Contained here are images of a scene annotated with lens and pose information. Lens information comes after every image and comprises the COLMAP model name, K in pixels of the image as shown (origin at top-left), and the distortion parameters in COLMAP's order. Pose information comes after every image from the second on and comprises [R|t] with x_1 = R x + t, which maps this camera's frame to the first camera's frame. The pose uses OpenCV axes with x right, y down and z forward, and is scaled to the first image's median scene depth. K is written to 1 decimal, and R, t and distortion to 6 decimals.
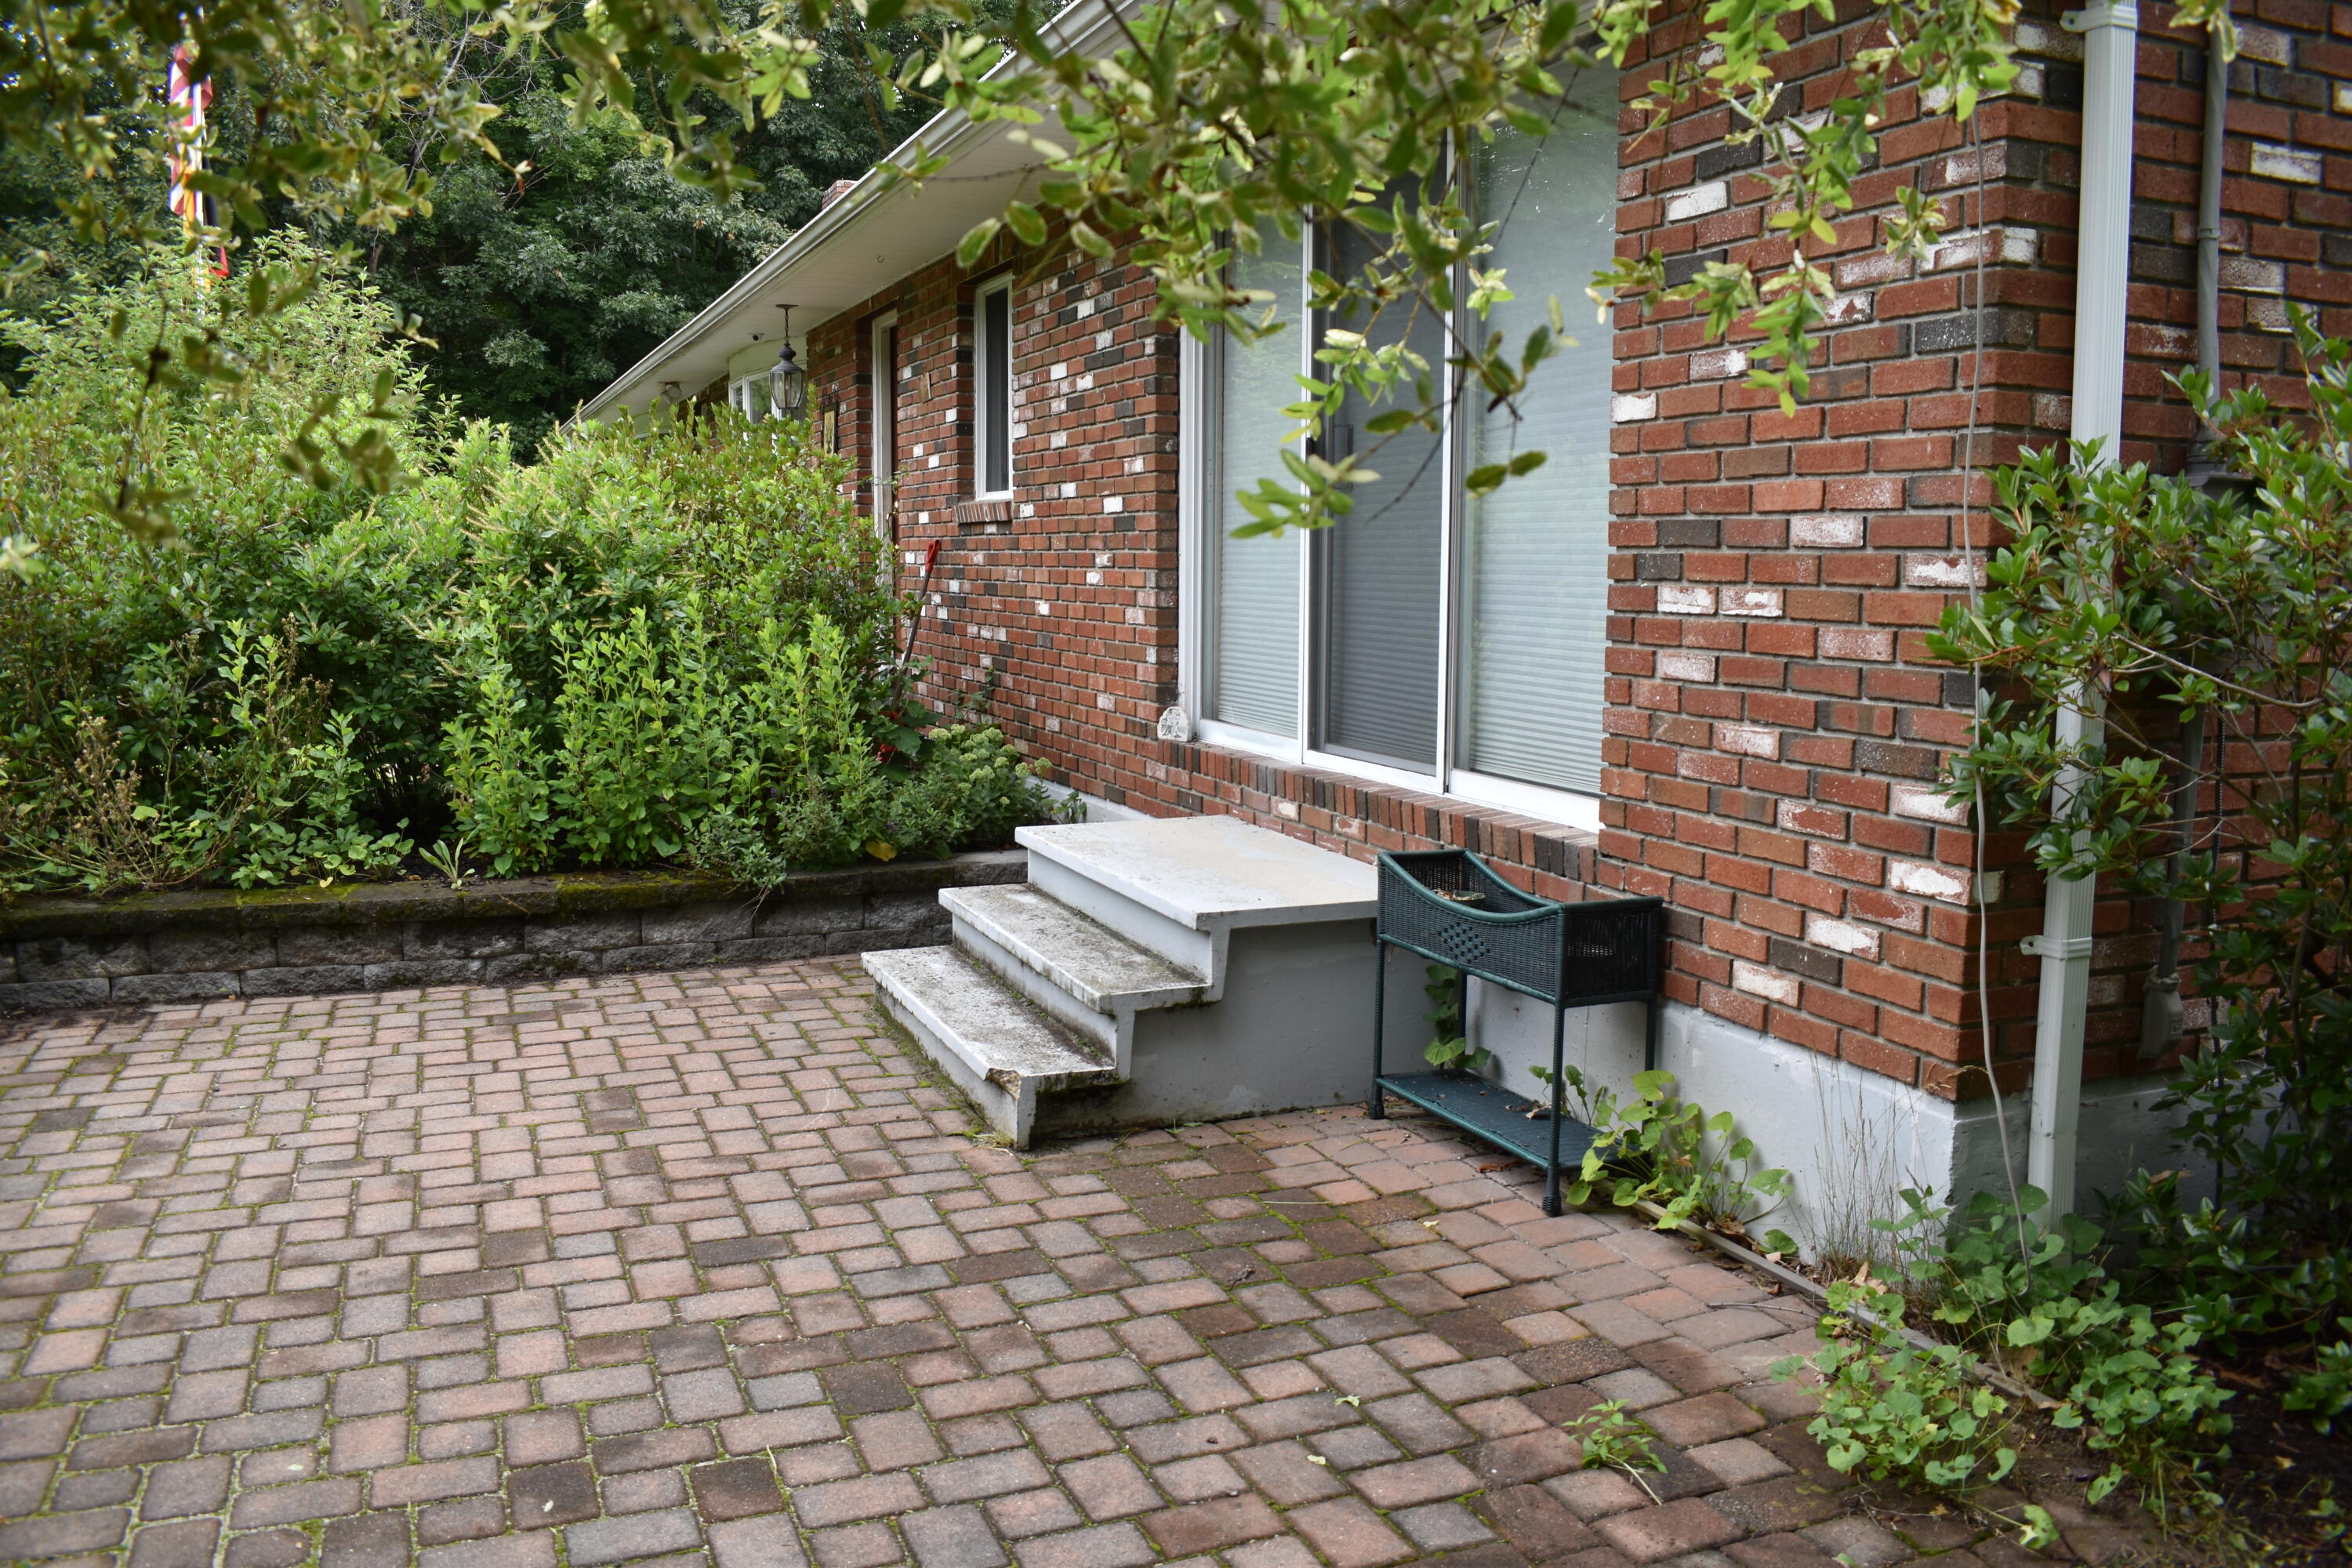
lens RADIAL K [[1865.7, 0, 1177.6], [0, 1865.7, 781.0], [0, 0, 1]] dist [-0.068213, -0.002942]
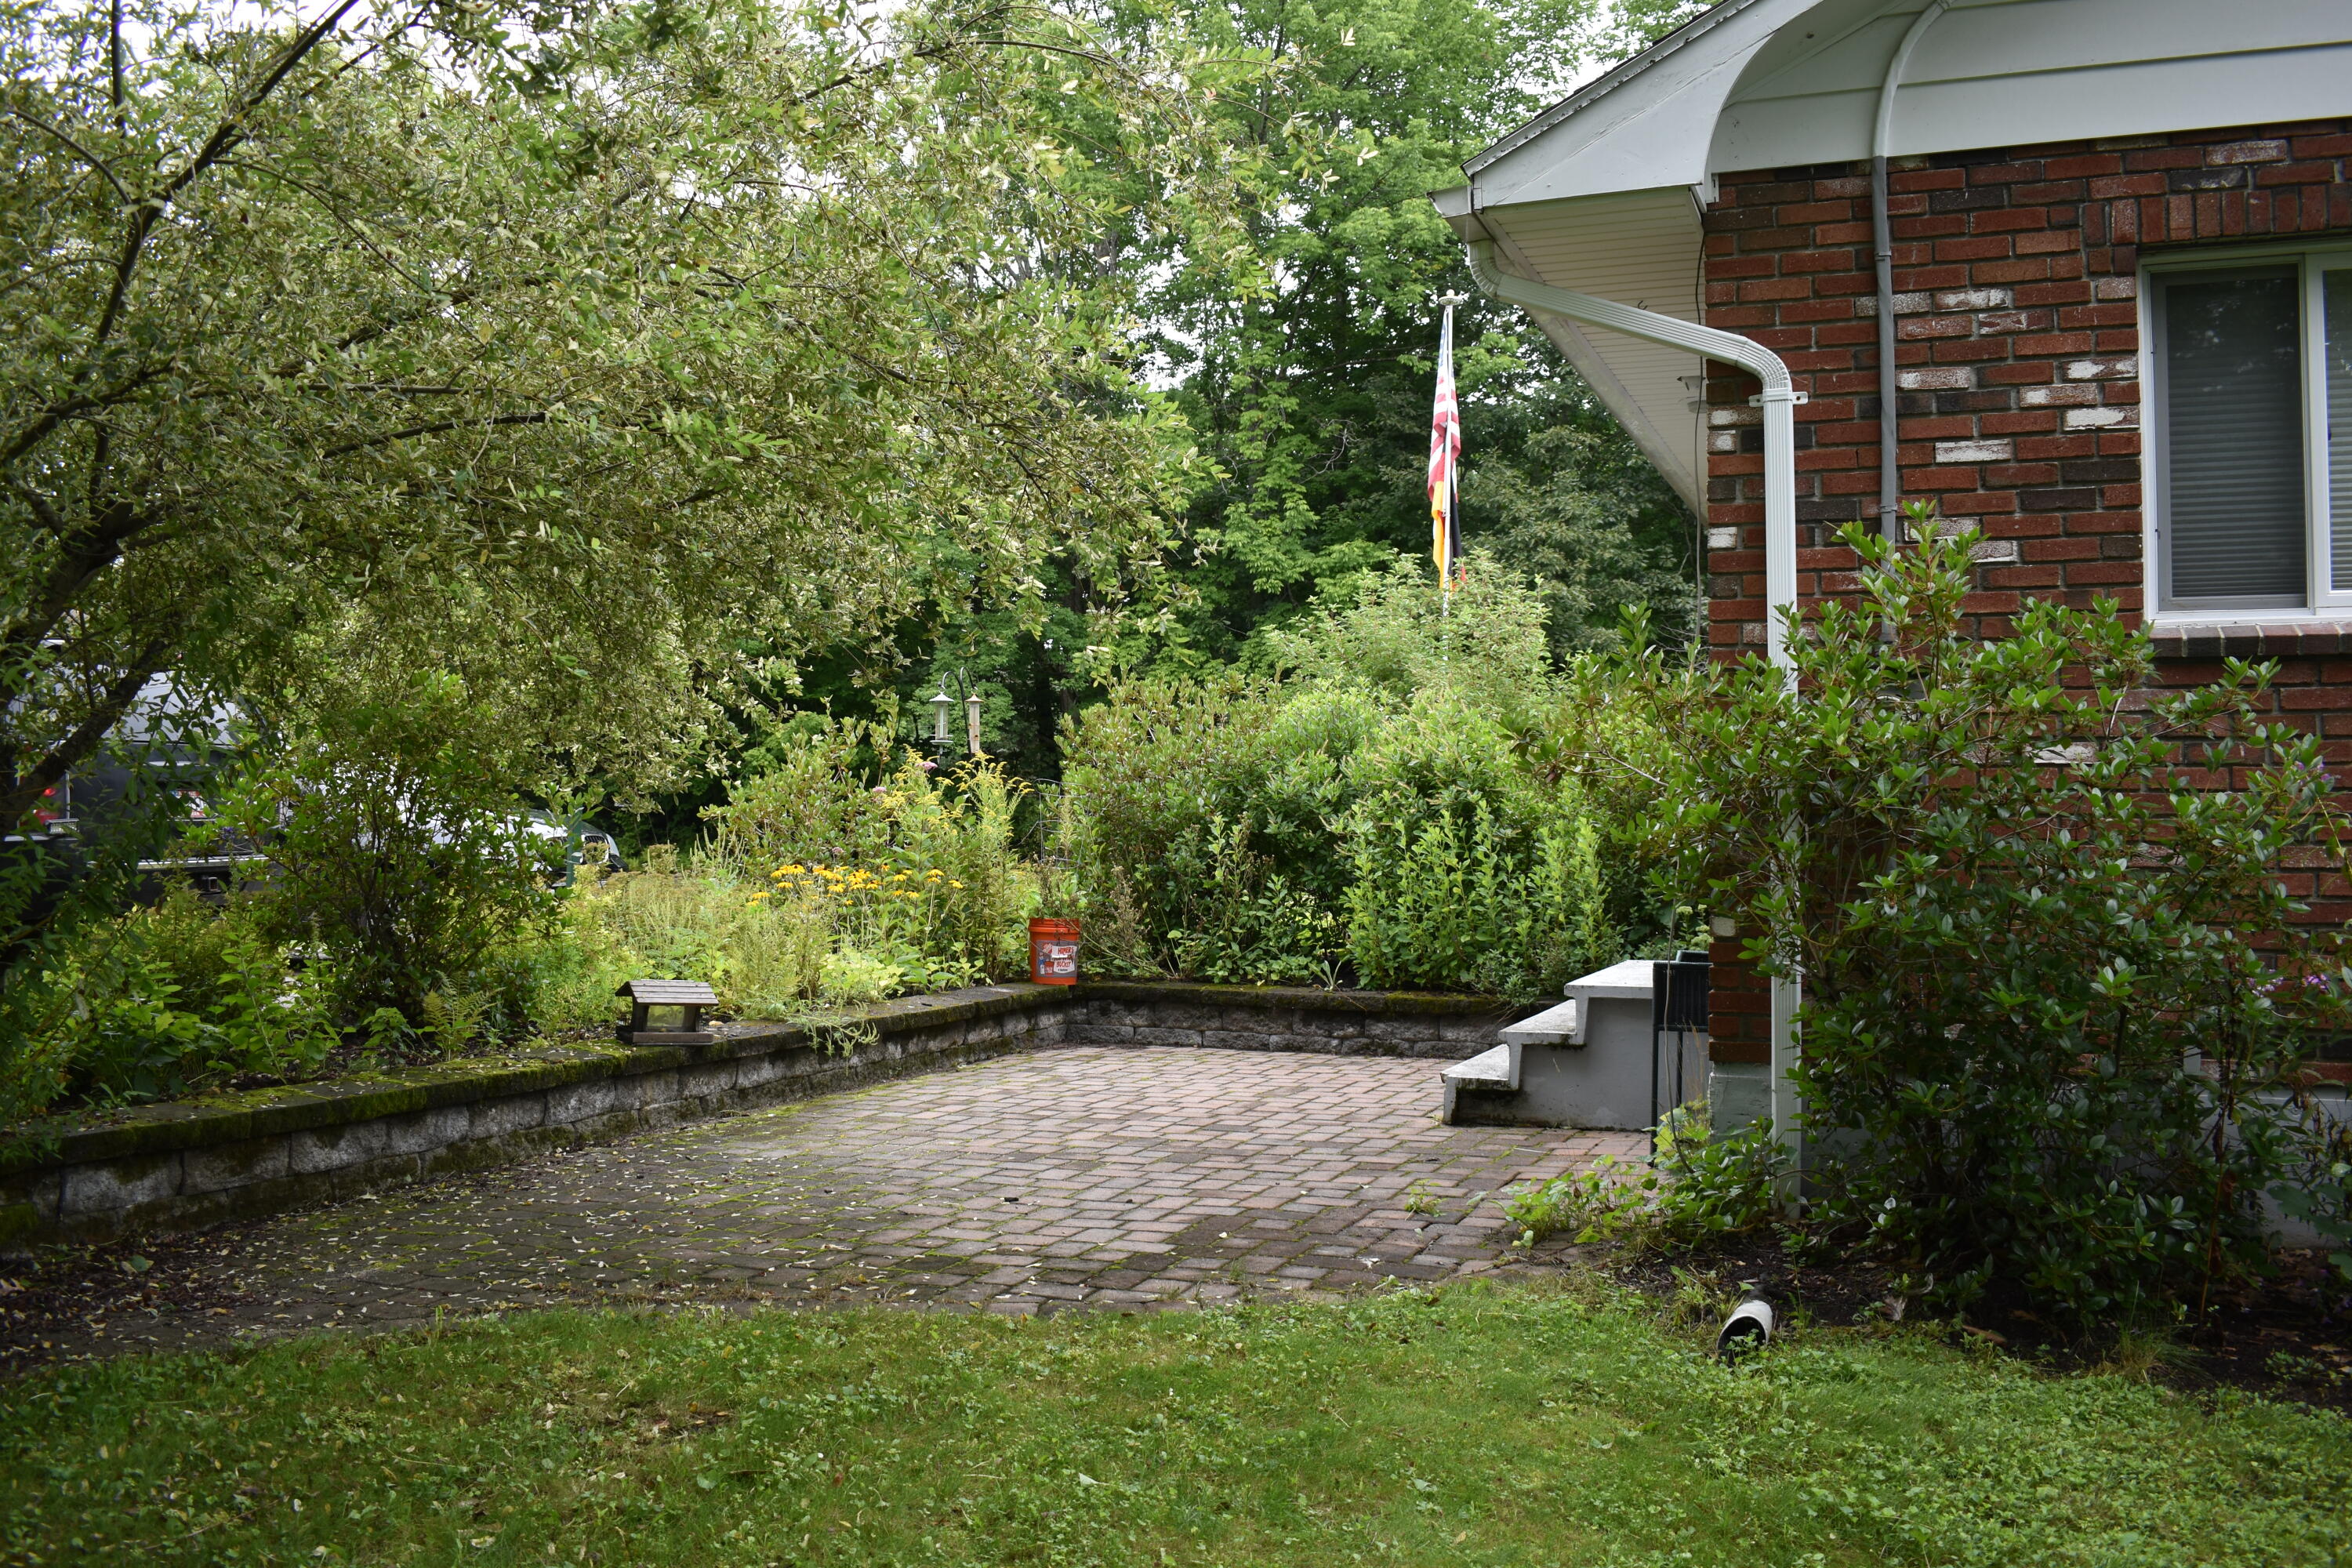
lens RADIAL K [[2019.3, 0, 1178.5], [0, 2019.3, 786.8], [0, 0, 1]] dist [-0.000539, -0.000292]
pose [[0.728802, -0.020363, -0.684422, 0.687871], [-0.078966, 0.990389, -0.113553, 0.092561], [0.680156, 0.136803, 0.720189, -0.325708]]
